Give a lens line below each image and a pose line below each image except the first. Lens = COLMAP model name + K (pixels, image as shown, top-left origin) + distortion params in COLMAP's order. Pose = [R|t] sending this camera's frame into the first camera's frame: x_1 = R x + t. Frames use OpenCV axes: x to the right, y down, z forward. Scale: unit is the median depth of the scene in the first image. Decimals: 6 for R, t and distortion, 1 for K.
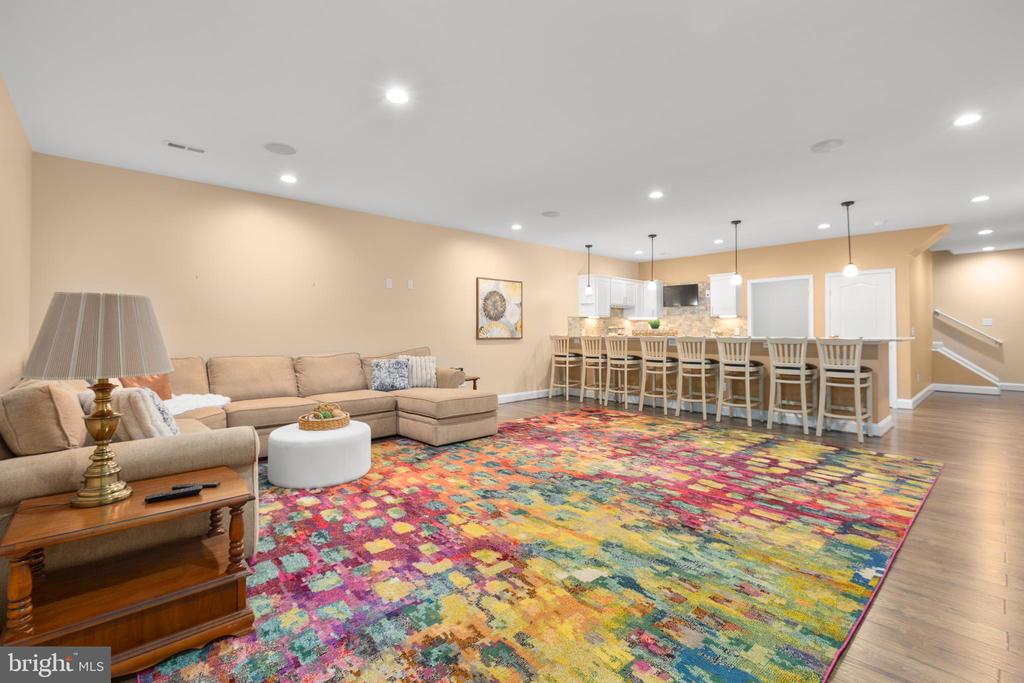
lens RADIAL K [[458.3, 0, 496.7], [0, 458.3, 333.6], [0, 0, 1]] dist [-0.000945, -0.001638]
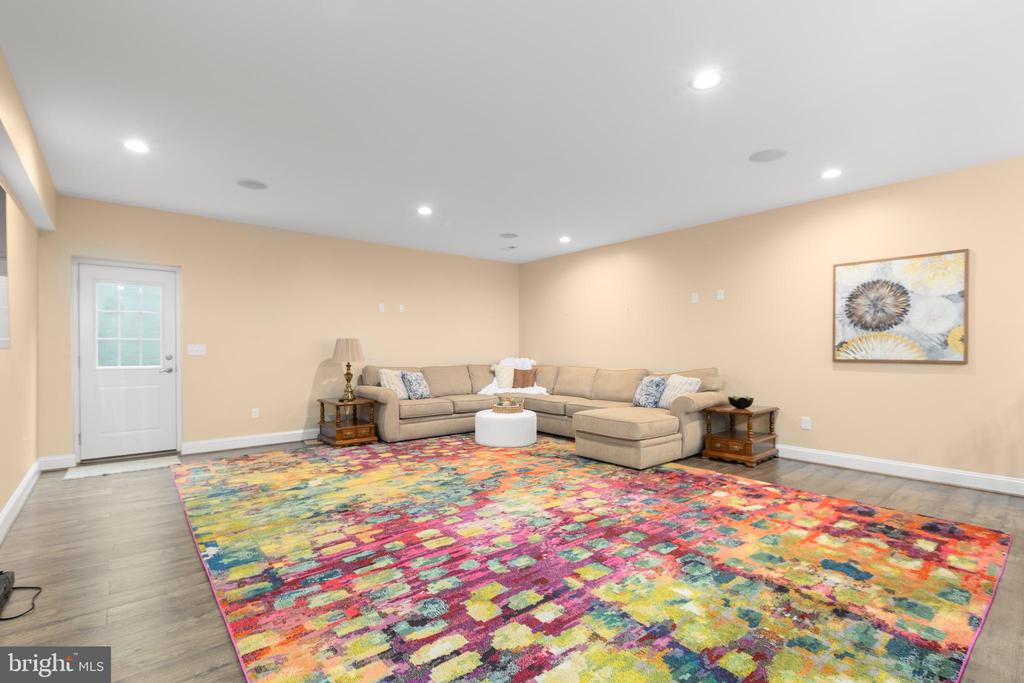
lens RADIAL K [[458.3, 0, 512.1], [0, 458.3, 361.2], [0, 0, 1]] dist [-0.000945, -0.001638]
pose [[-0.021104, 0.027005, -0.999413, 1.371622], [-0.003821, 0.999626, 0.027092, -0.008119], [0.999770, 0.004391, -0.020992, 1.252764]]
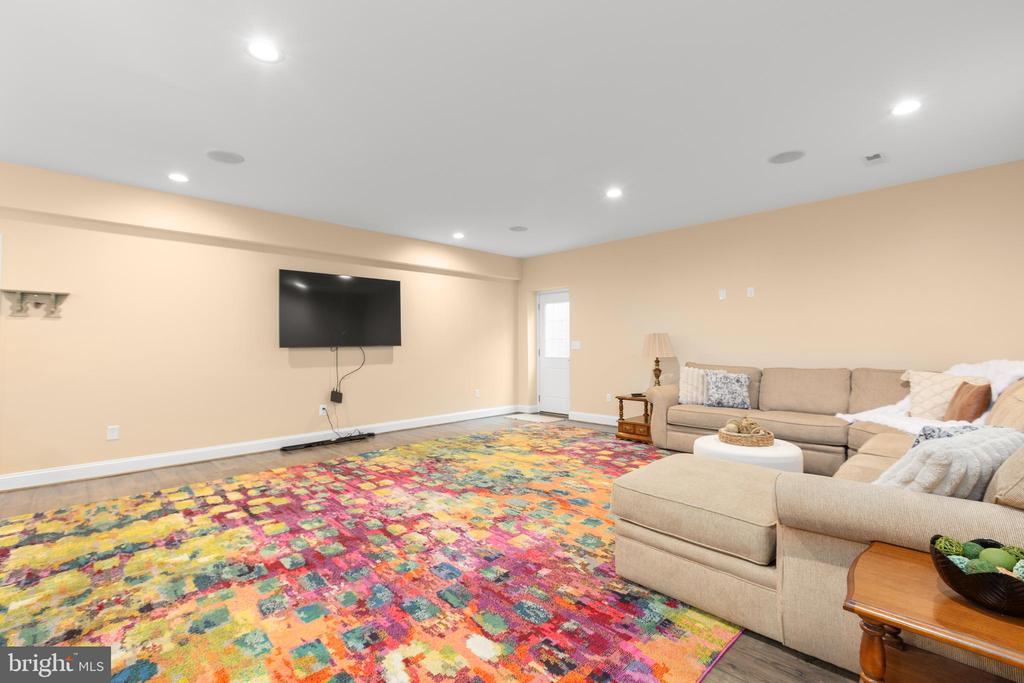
lens RADIAL K [[458.3, 0, 513.5], [0, 458.3, 337.8], [0, 0, 1]] dist [-0.000945, -0.001638]
pose [[-0.998133, 0.005470, -0.060837, 0.203926], [0.006146, 0.999921, -0.010931, -0.012261], [0.060773, -0.011285, -0.998088, 2.320968]]
